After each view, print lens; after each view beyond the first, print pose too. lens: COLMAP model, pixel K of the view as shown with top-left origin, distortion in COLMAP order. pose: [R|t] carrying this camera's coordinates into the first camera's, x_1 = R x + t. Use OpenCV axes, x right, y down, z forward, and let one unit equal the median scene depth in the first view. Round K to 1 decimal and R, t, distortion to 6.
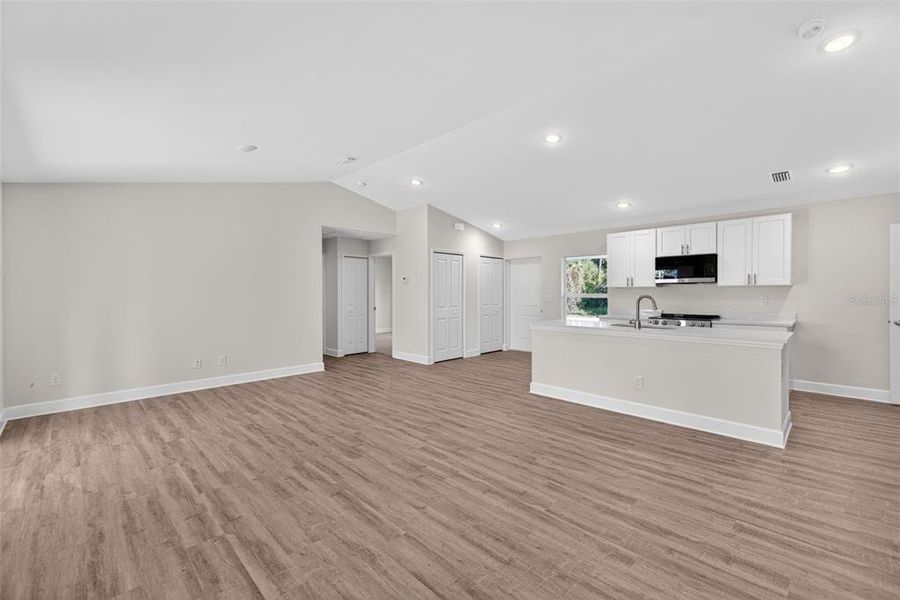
lens RADIAL K [[378.1, 0, 445.4], [0, 378.1, 296.1], [0, 0, 1]] dist [0.011849, 0.000038]
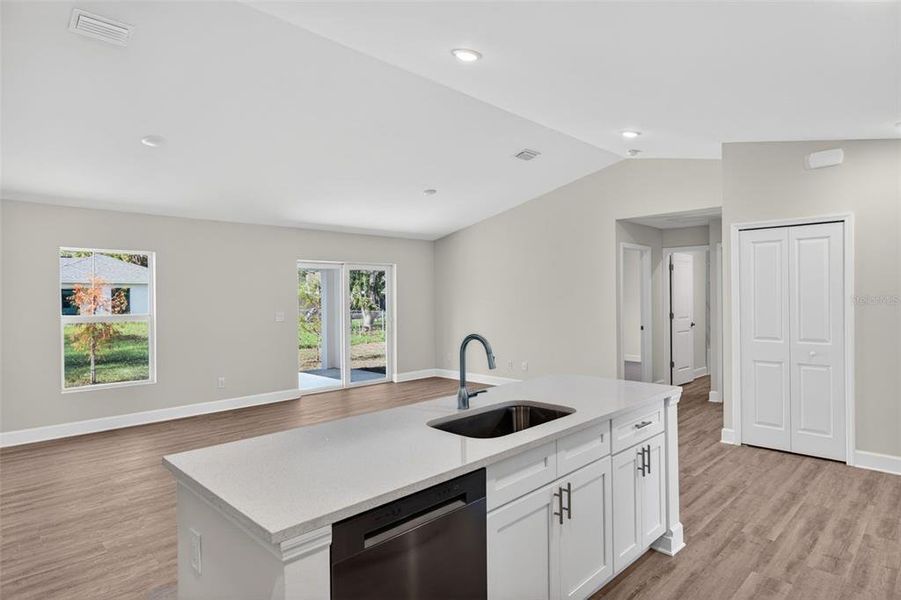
lens RADIAL K [[497.7, 0, 450.5], [0, 497.7, 300.0], [0, 0, 1]] dist [0.003970, 0.000954]
pose [[0.001216, 0.007085, -0.999974, 1.158697], [0.001724, 0.999973, 0.007087, -0.045845], [0.999998, -0.001733, 0.001204, 1.064069]]
